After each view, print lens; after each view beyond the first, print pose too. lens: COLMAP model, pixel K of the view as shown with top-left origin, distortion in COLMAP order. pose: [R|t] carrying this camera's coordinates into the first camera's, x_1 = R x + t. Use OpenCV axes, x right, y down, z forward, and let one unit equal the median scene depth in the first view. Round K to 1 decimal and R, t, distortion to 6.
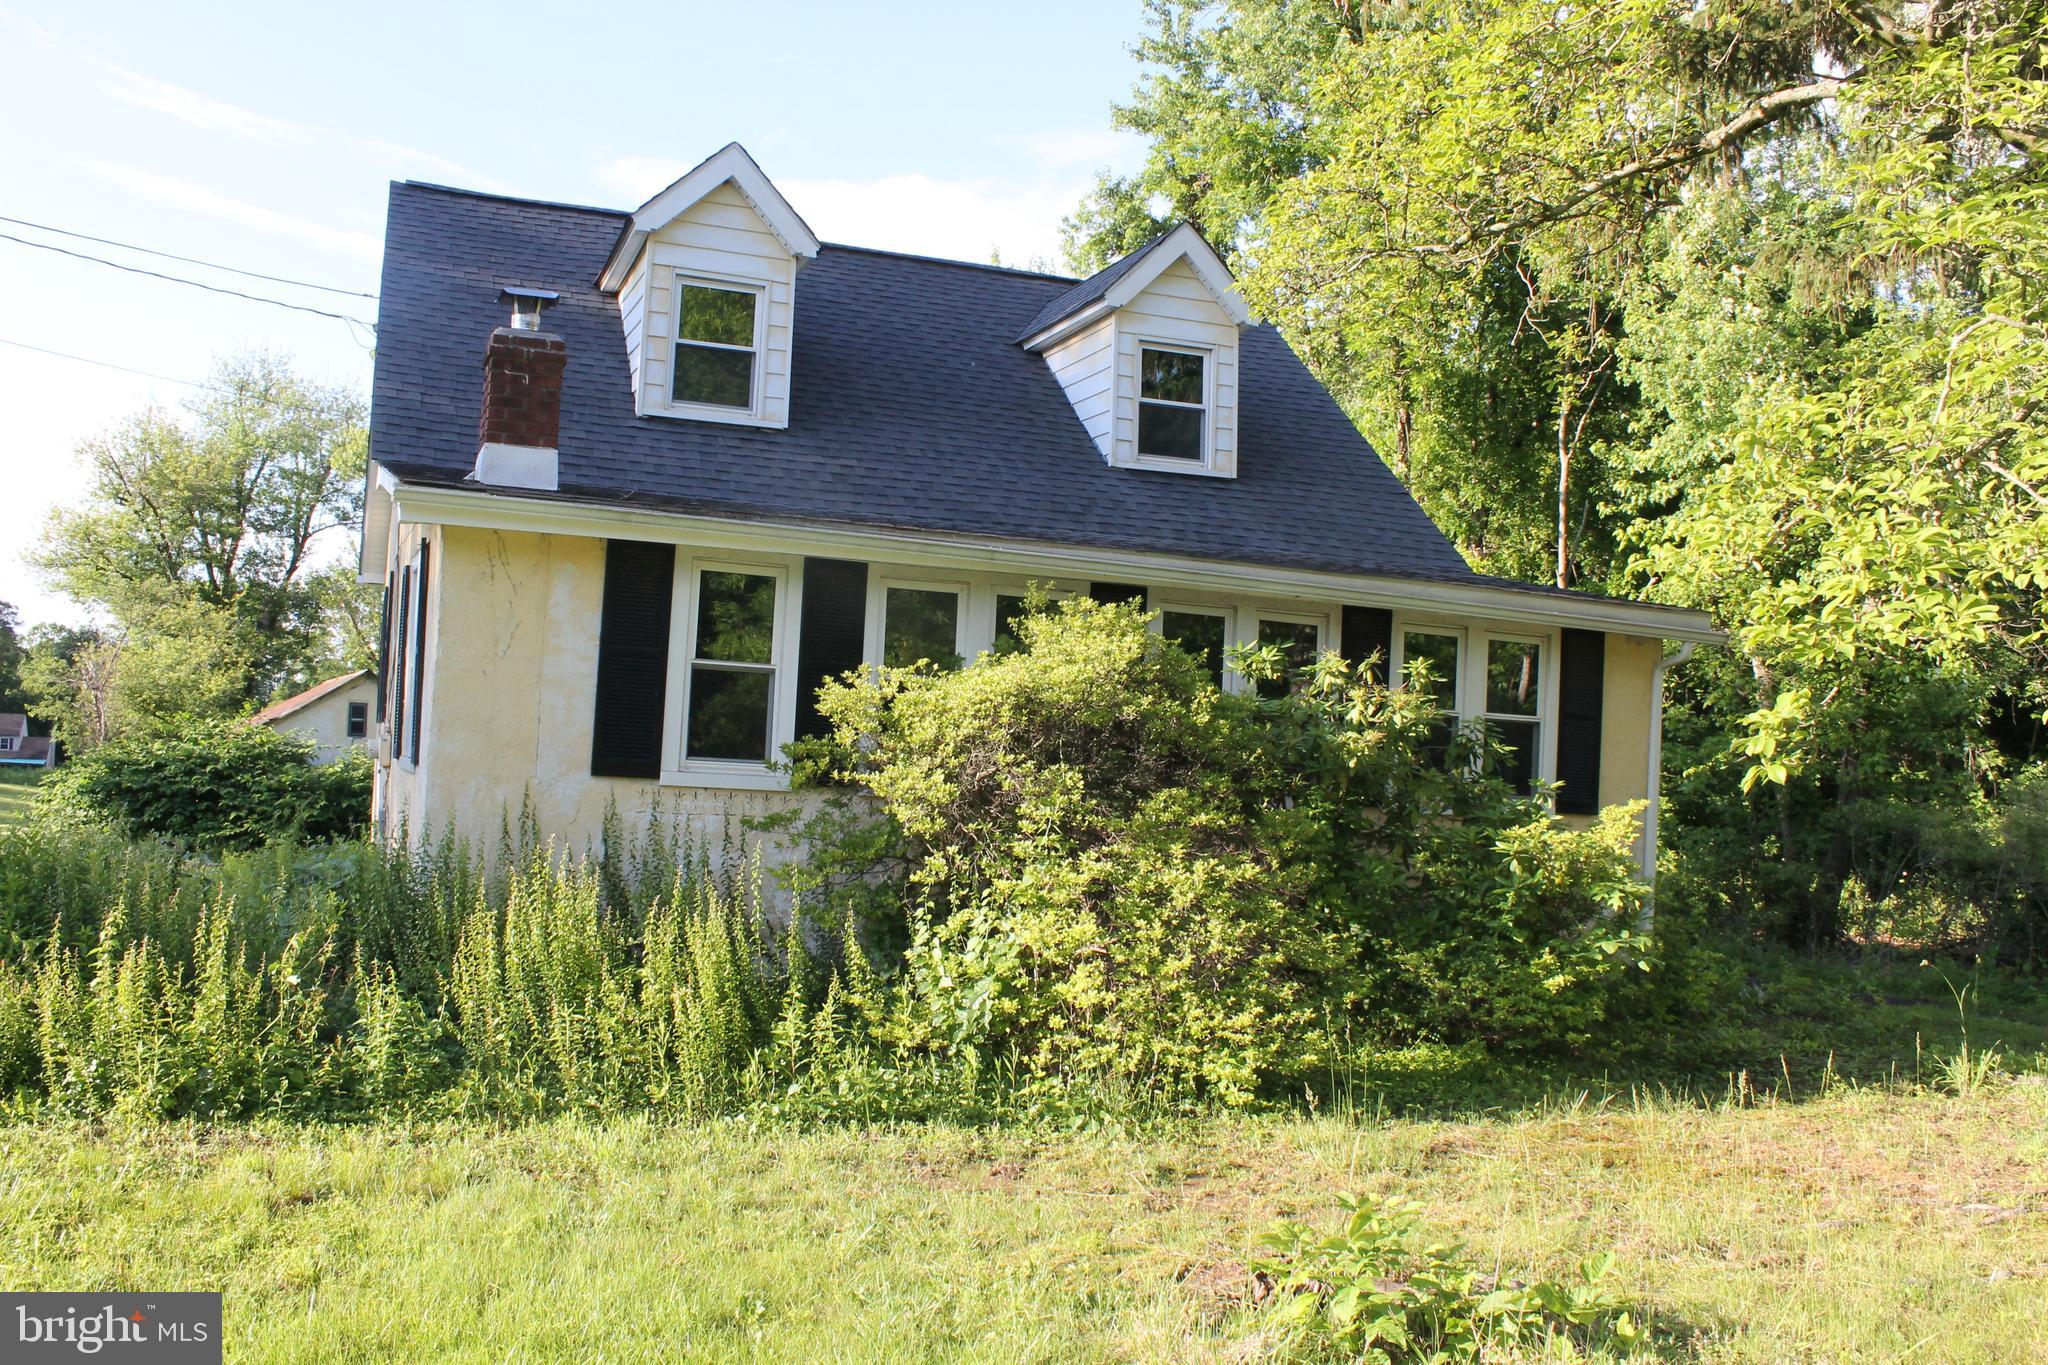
lens RADIAL K [[1693.6, 0, 1018.2], [0, 1693.6, 696.1], [0, 0, 1]] dist [-0.122313, 0.064635]
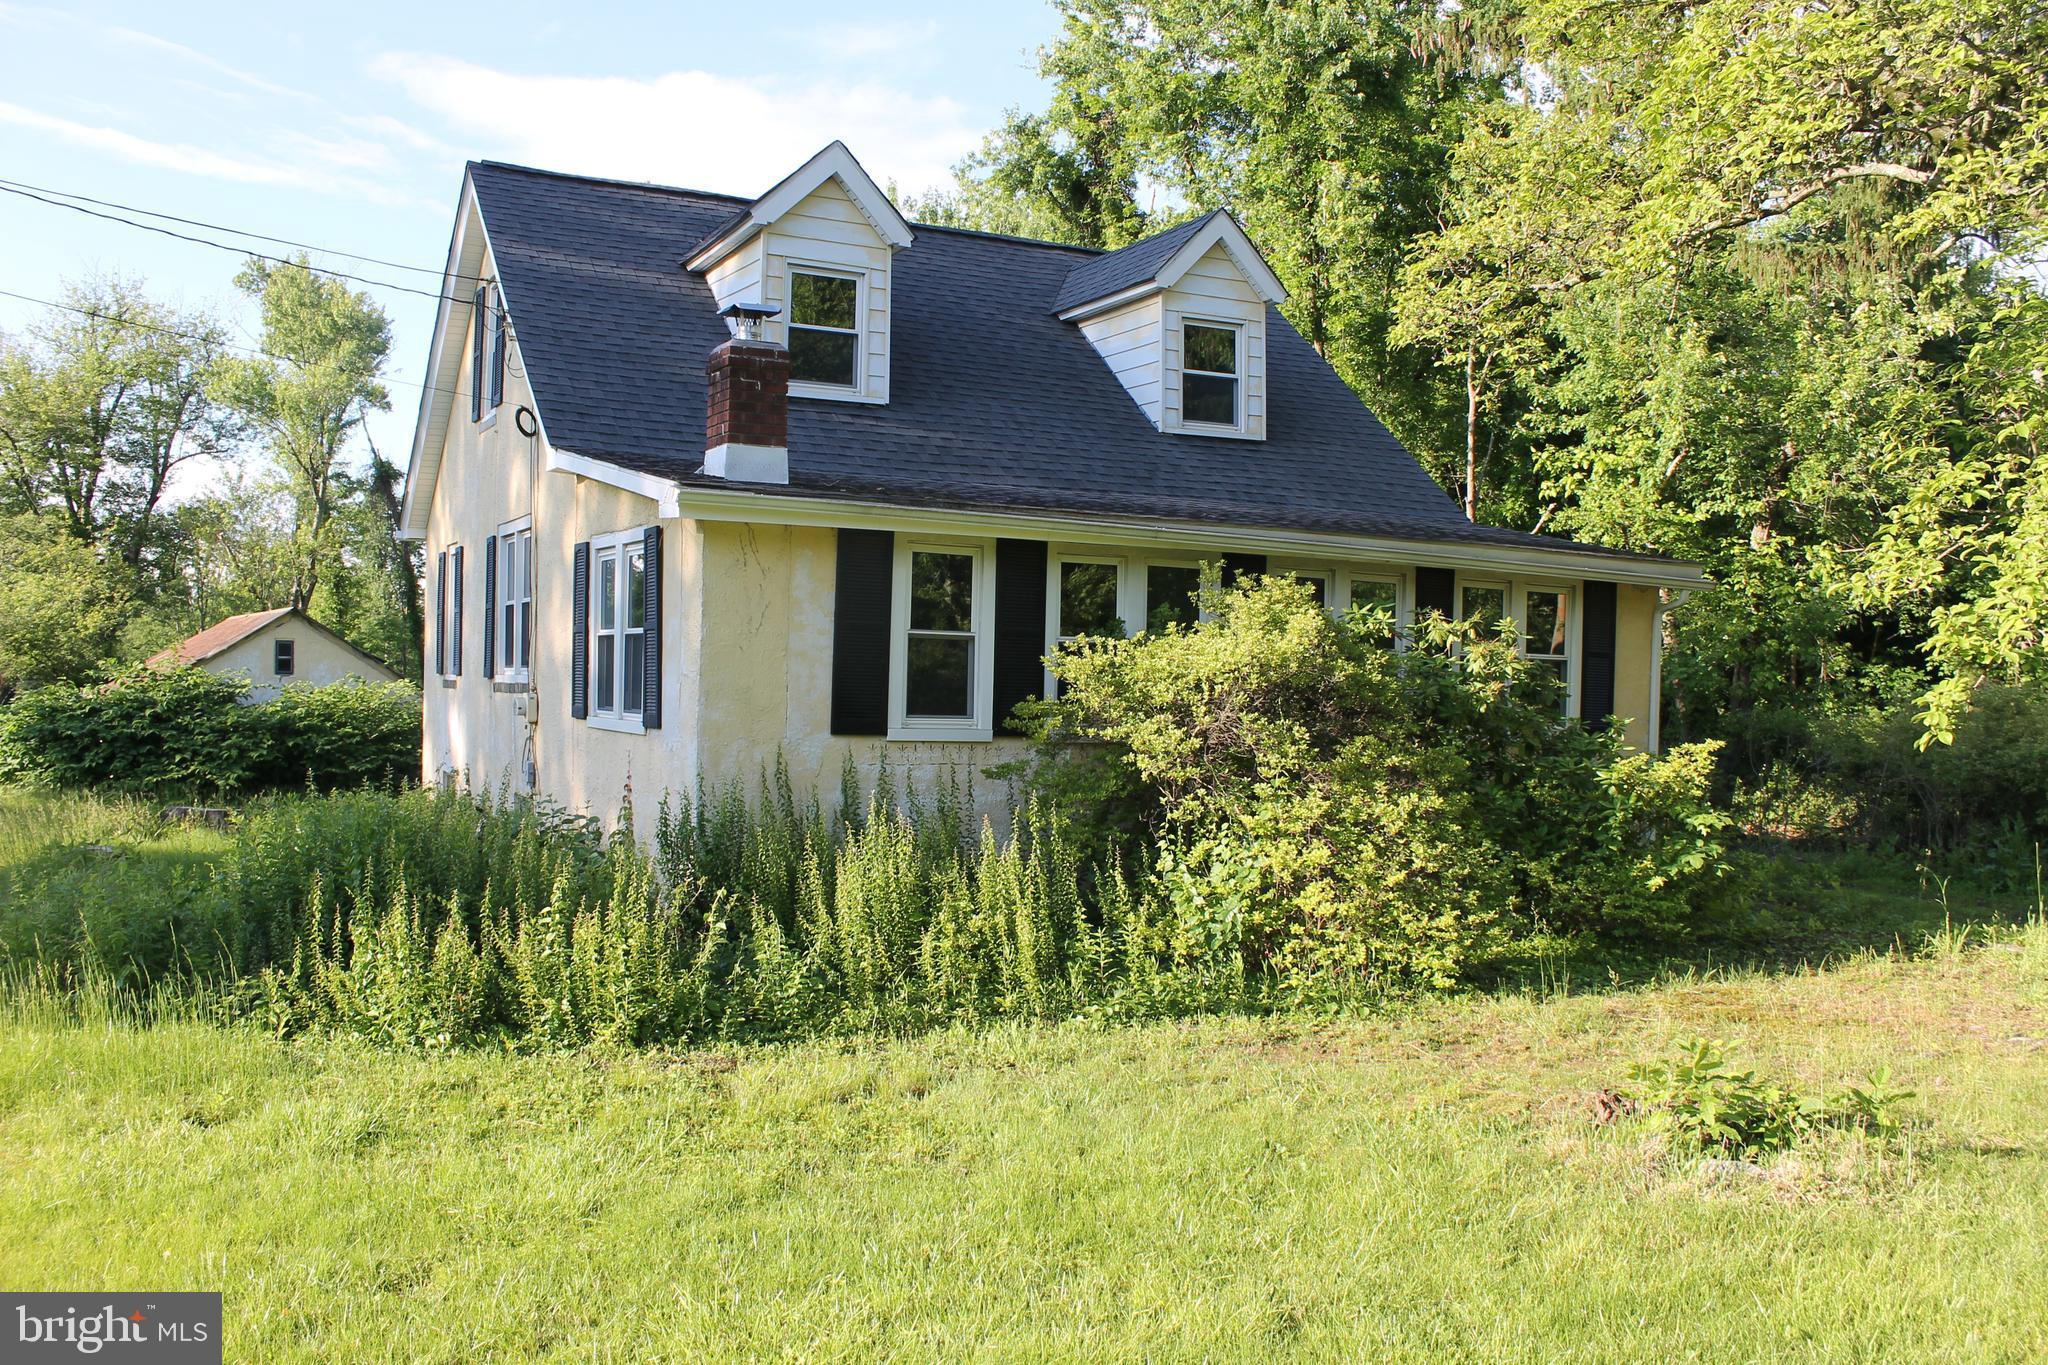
lens RADIAL K [[1693.6, 0, 1021.2], [0, 1693.6, 693.2], [0, 0, 1]] dist [-0.122313, 0.064635]
pose [[0.993844, -0.025125, 0.107906, -0.236852], [0.019253, 0.998294, 0.055114, -0.040087], [-0.109106, -0.052697, 0.992632, -0.151827]]
